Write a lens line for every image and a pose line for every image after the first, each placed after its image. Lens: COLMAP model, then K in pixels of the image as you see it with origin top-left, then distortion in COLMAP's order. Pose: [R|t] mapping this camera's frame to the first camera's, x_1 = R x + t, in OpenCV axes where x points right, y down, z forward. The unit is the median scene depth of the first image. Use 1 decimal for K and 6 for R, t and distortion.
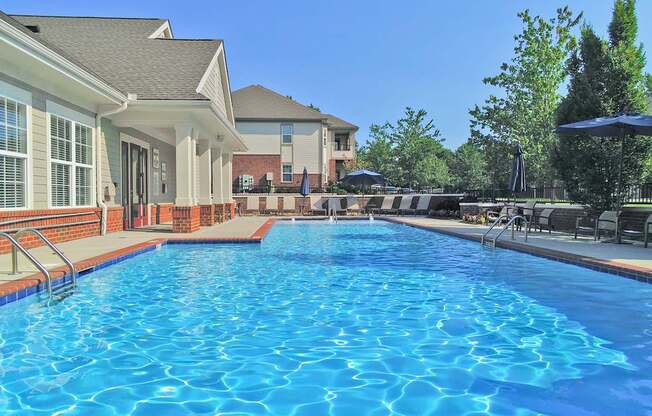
lens RADIAL K [[437.9, 0, 326.0], [0, 437.9, 208.0], [0, 0, 1]] dist [0.005769, -0.000981]
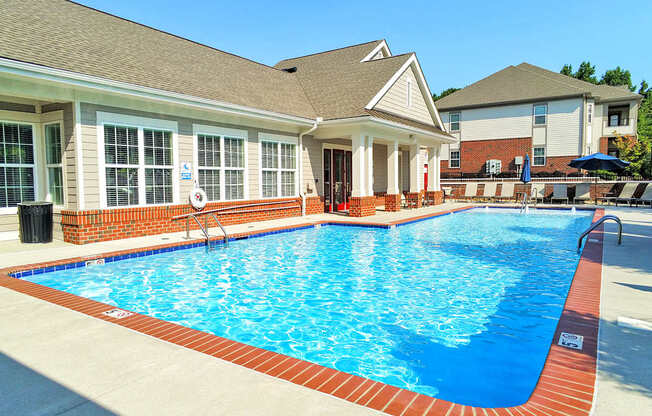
lens RADIAL K [[437.9, 0, 326.0], [0, 437.9, 208.0], [0, 0, 1]] dist [0.005769, -0.000981]
pose [[0.785890, 0.031153, -0.617581, 0.327876], [-0.003379, 0.998932, 0.046090, -0.024191], [0.618357, -0.034135, 0.785156, -0.074151]]
